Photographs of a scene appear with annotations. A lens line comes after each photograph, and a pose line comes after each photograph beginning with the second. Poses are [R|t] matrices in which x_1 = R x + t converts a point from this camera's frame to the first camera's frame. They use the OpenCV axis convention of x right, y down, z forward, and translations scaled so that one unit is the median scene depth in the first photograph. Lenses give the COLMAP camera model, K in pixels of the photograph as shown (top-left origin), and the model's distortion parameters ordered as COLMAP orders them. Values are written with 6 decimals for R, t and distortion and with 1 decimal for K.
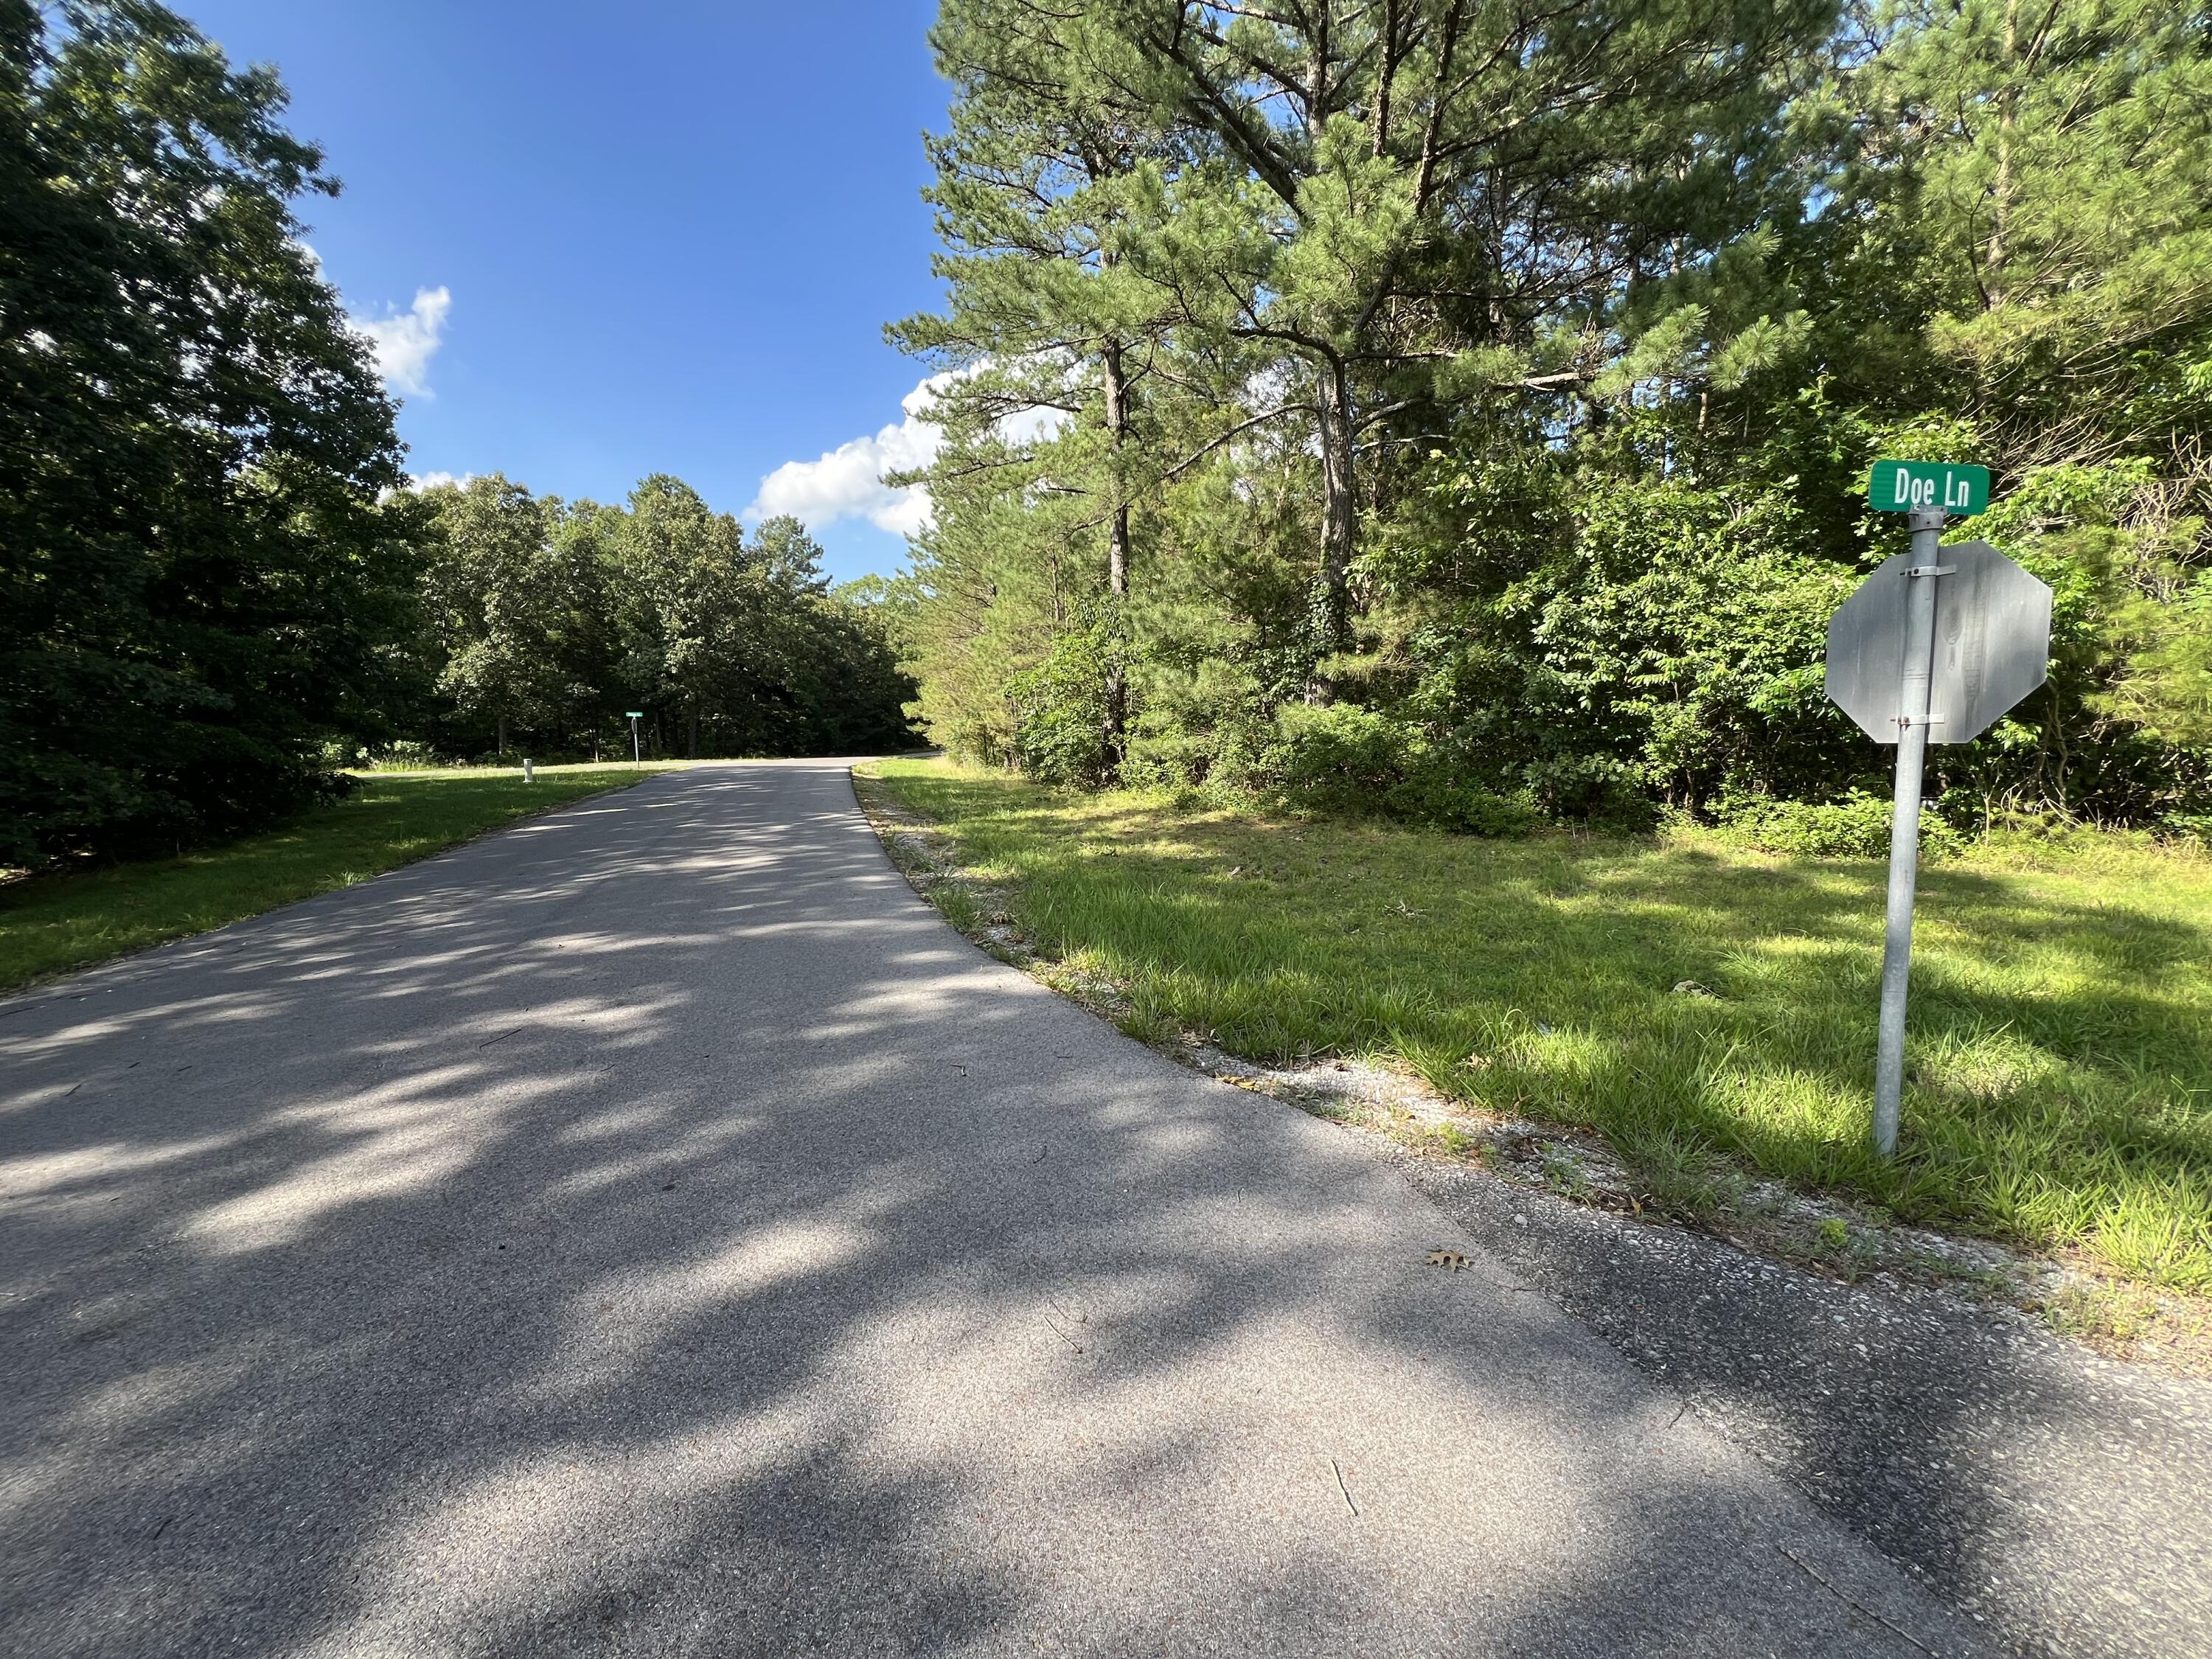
lens RADIAL K [[882.1, 0, 1100.5], [0, 882.1, 824.7], [0, 0, 1]] dist [-0.002423, 0.000970]
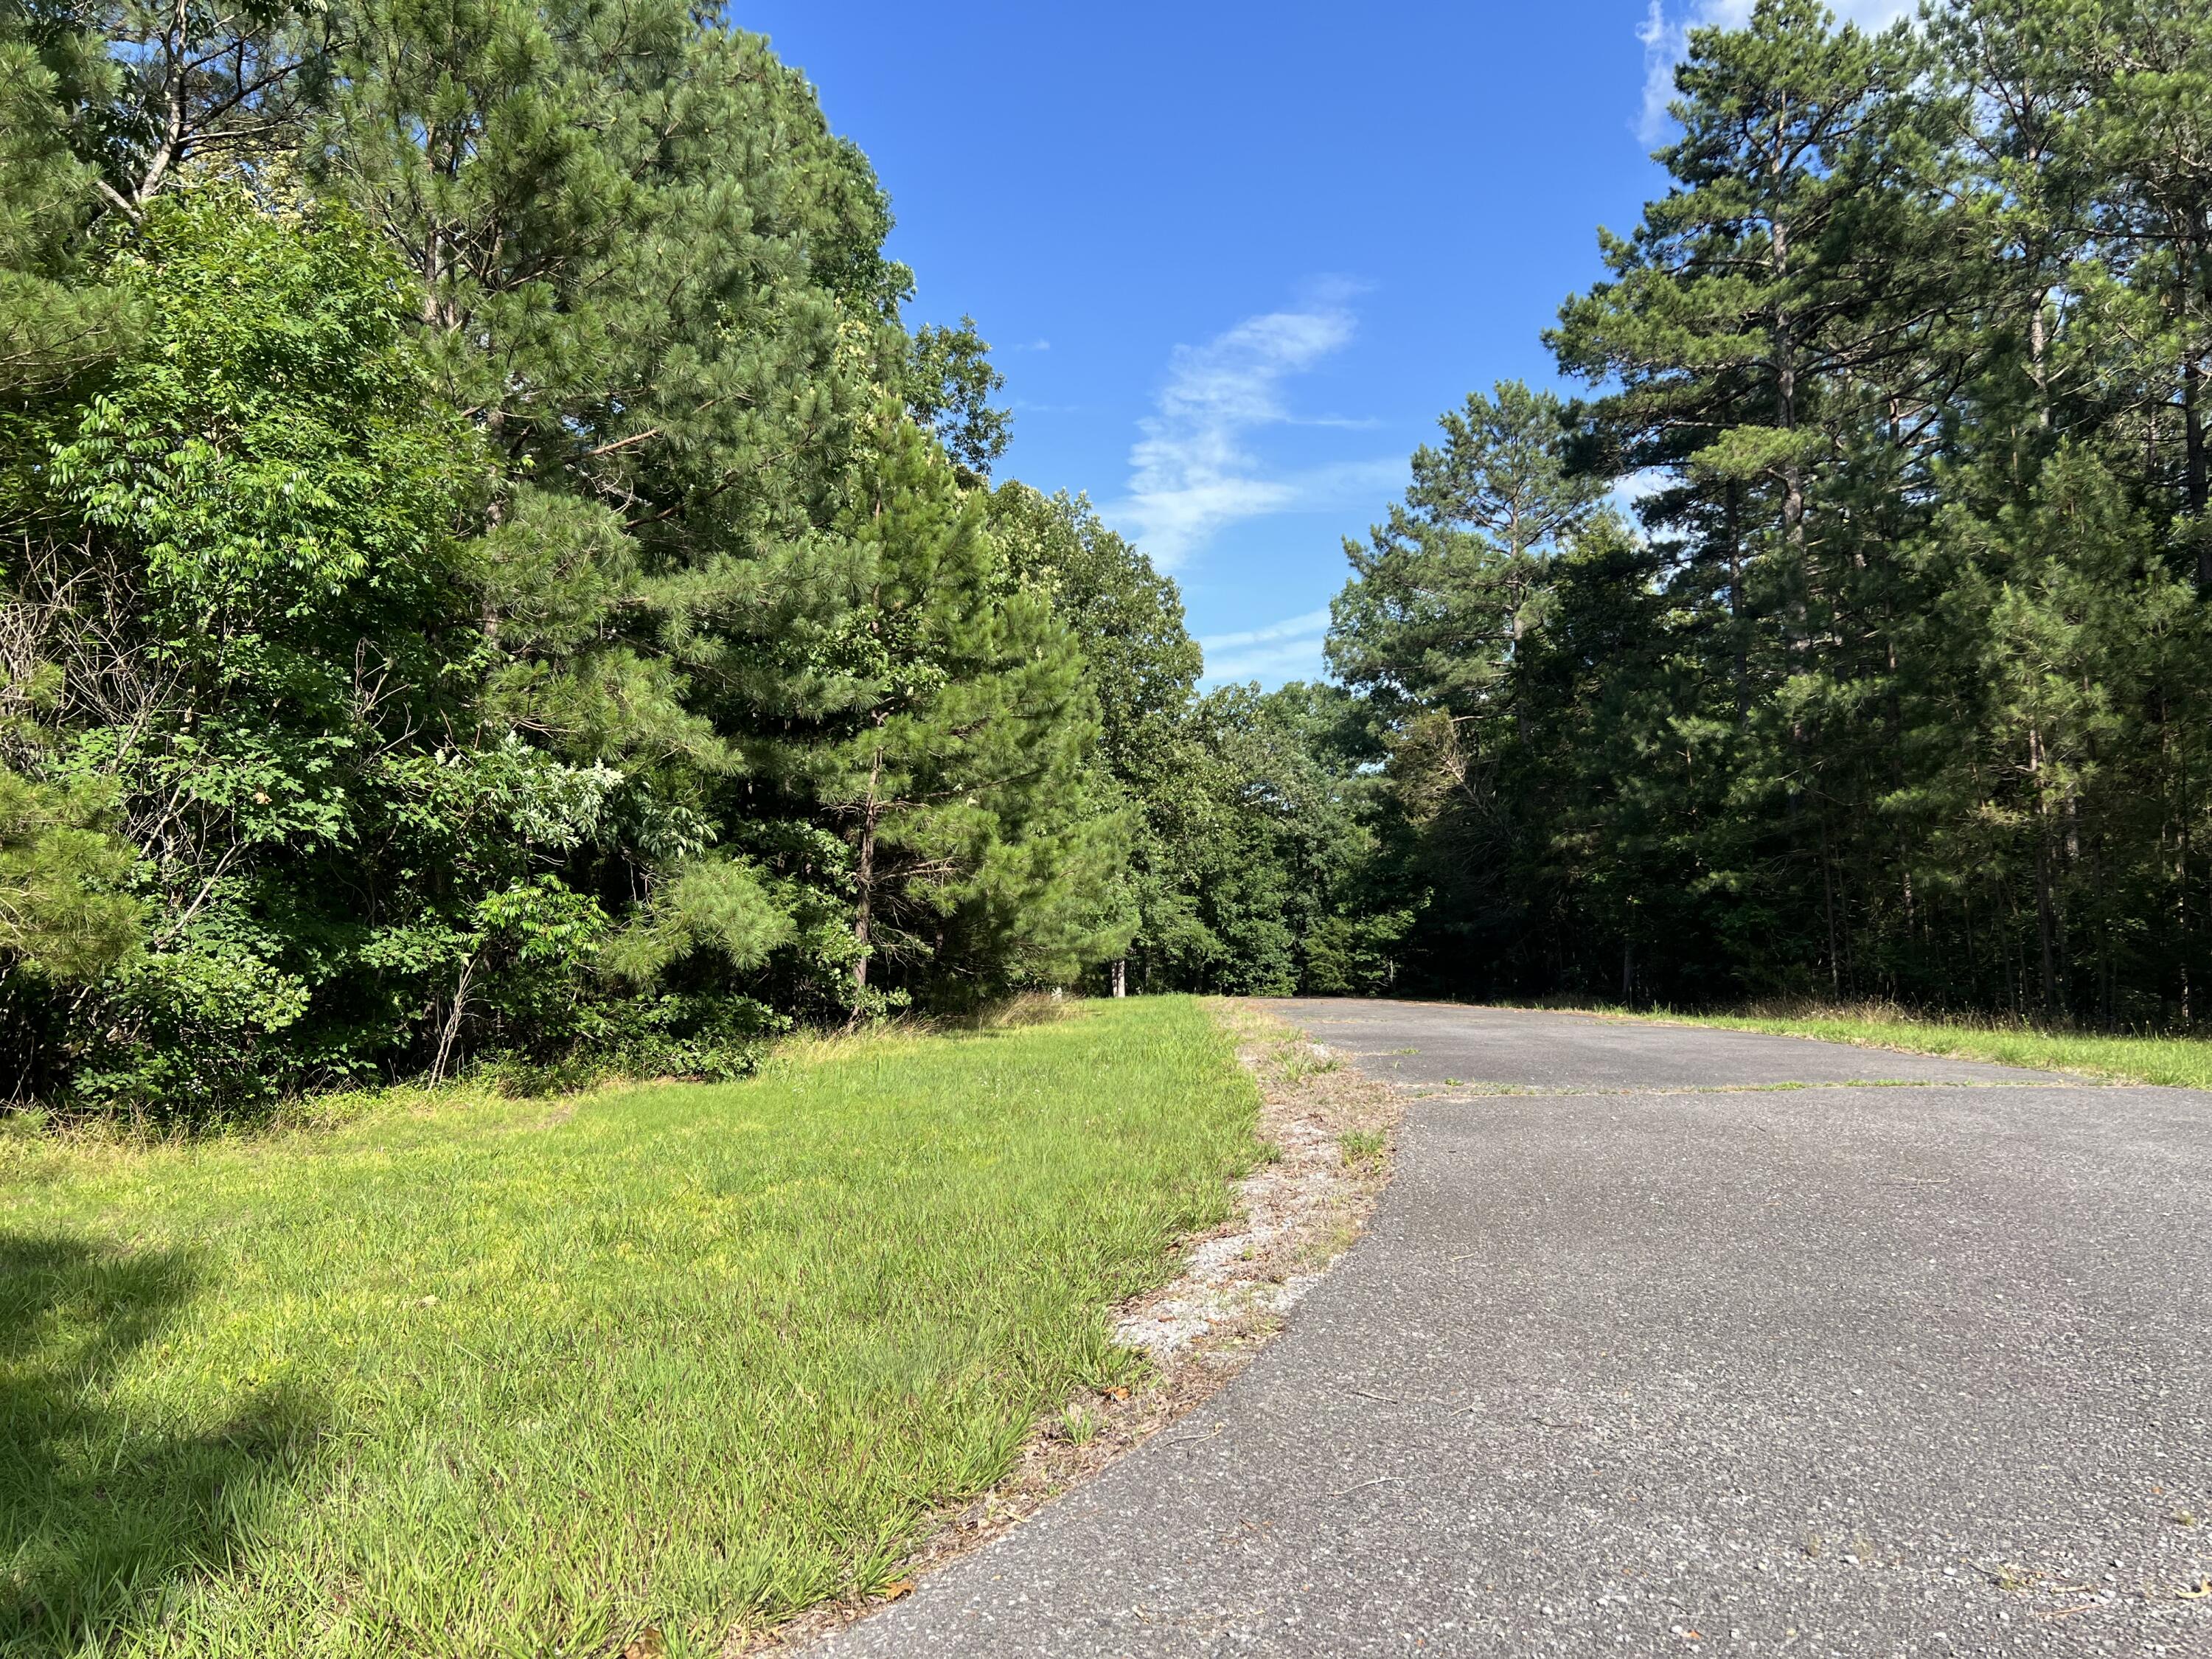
lens RADIAL K [[1660.1, 0, 1118.6], [0, 1660.1, 834.4], [0, 0, 1]] dist [0.056497, -0.061841]
pose [[0.162374, 0.041702, 0.985848, 0.027394], [0.134636, 0.988826, -0.064003, -0.003560], [-0.977501, 0.143123, 0.154945, -0.018445]]
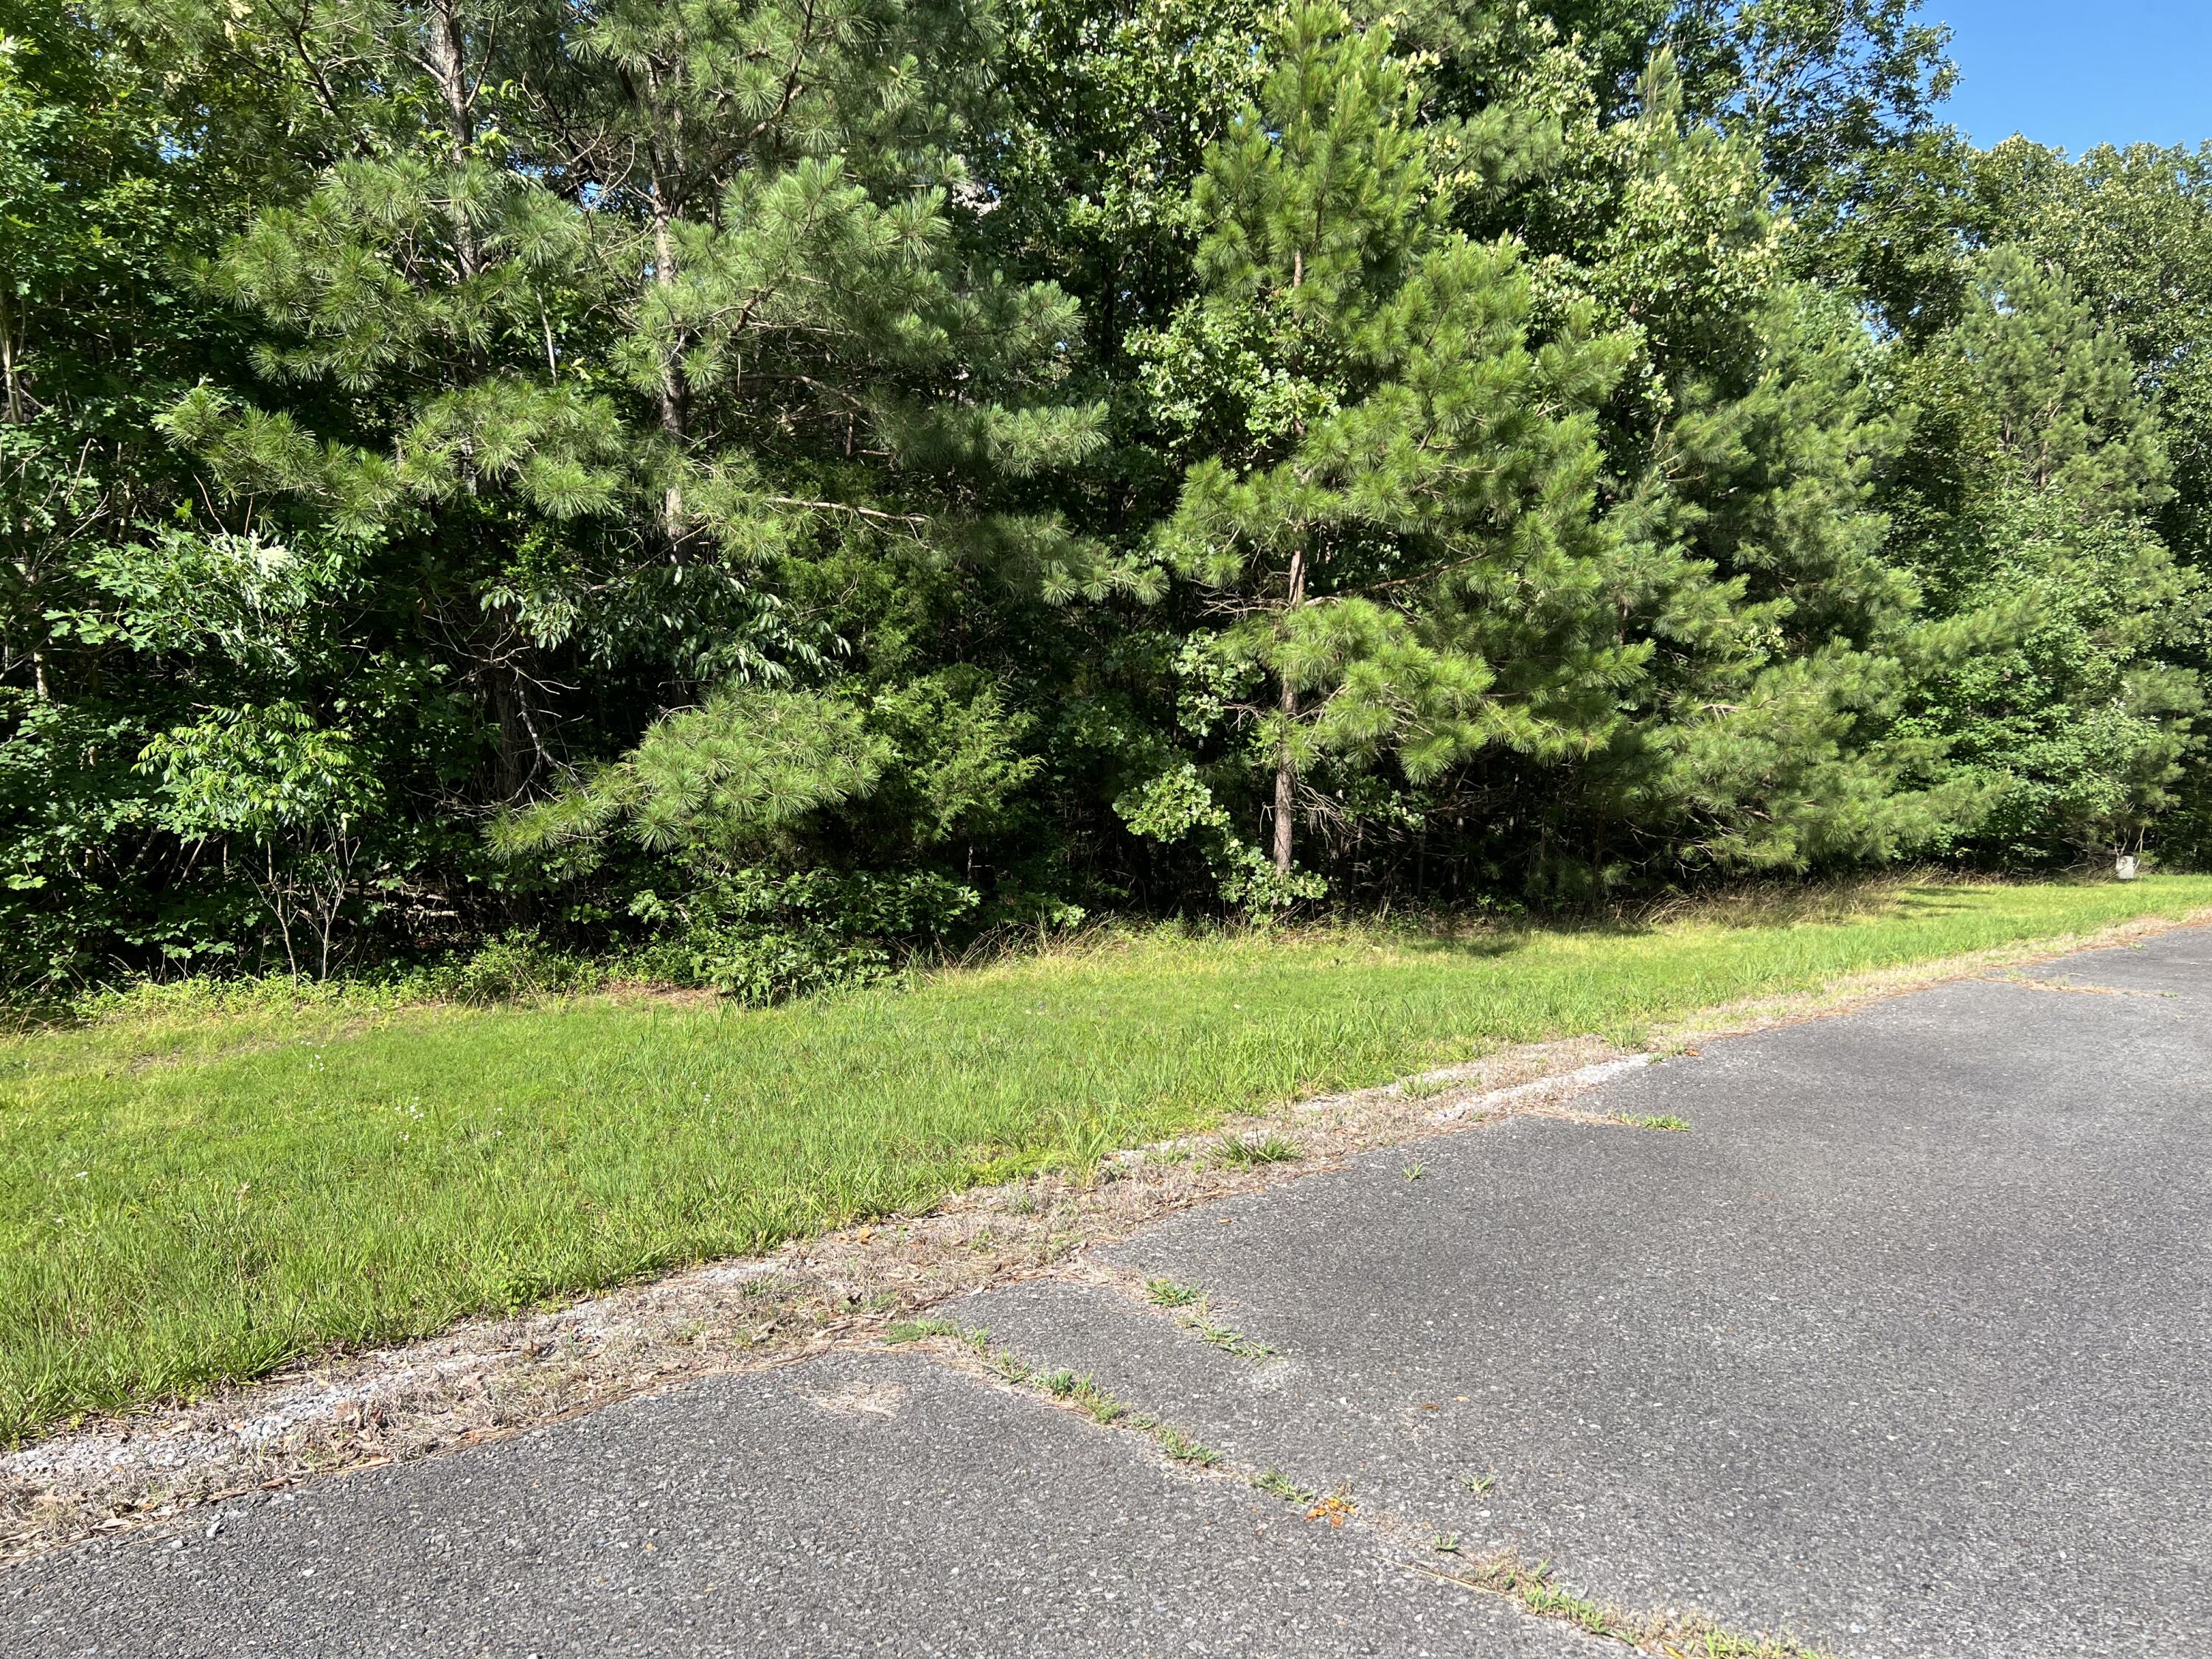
lens RADIAL K [[1660.1, 0, 1121.6], [0, 1660.1, 840.3], [0, 0, 1]] dist [0.056497, -0.061841]
pose [[0.753248, -0.037999, 0.656638, 0.754532], [0.077971, 0.996449, -0.031779, 0.016185], [-0.653099, 0.075137, 0.753536, -0.289554]]
